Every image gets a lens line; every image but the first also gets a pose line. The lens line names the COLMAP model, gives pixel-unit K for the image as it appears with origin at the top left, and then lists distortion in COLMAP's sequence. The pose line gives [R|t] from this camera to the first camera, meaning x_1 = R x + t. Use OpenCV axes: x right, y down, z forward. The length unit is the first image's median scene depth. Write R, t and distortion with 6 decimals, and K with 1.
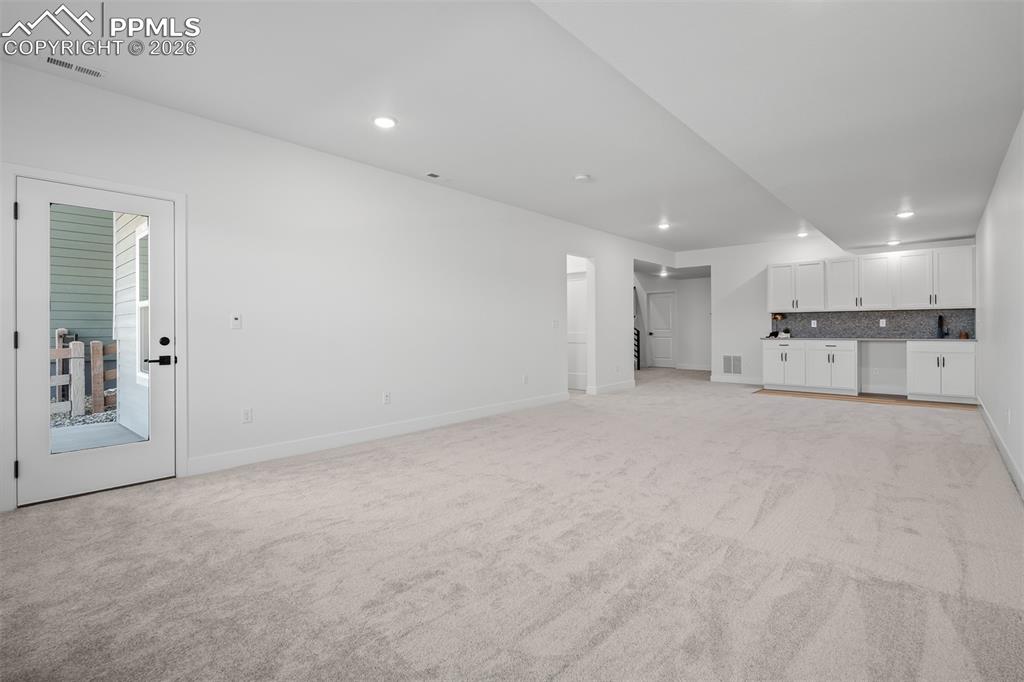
lens RADIAL K [[482.4, 0, 512.5], [0, 482.4, 332.0], [0, 0, 1]] dist [0.000405, 0.000135]
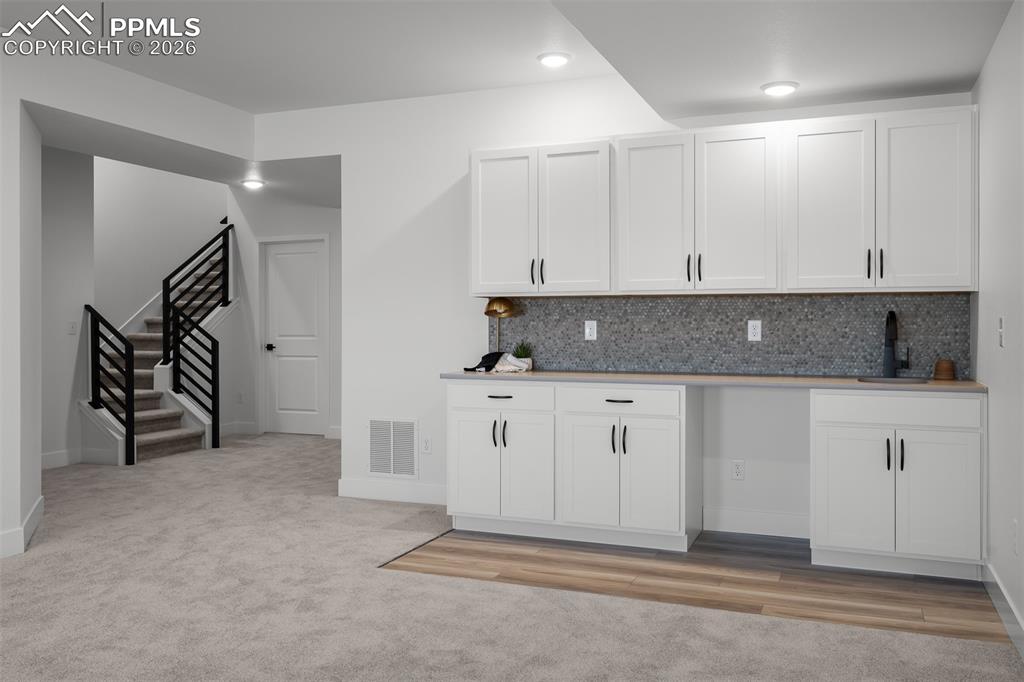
lens RADIAL K [[865.3, 0, 512.0], [0, 865.3, 341.0], [0, 0, 1]] dist [0.005538, 0.005315]
pose [[0.940015, -0.002859, 0.341121, 0.387276], [-0.002313, 0.999888, 0.014754, -0.019924], [-0.341125, -0.014658, 0.939903, 0.469809]]
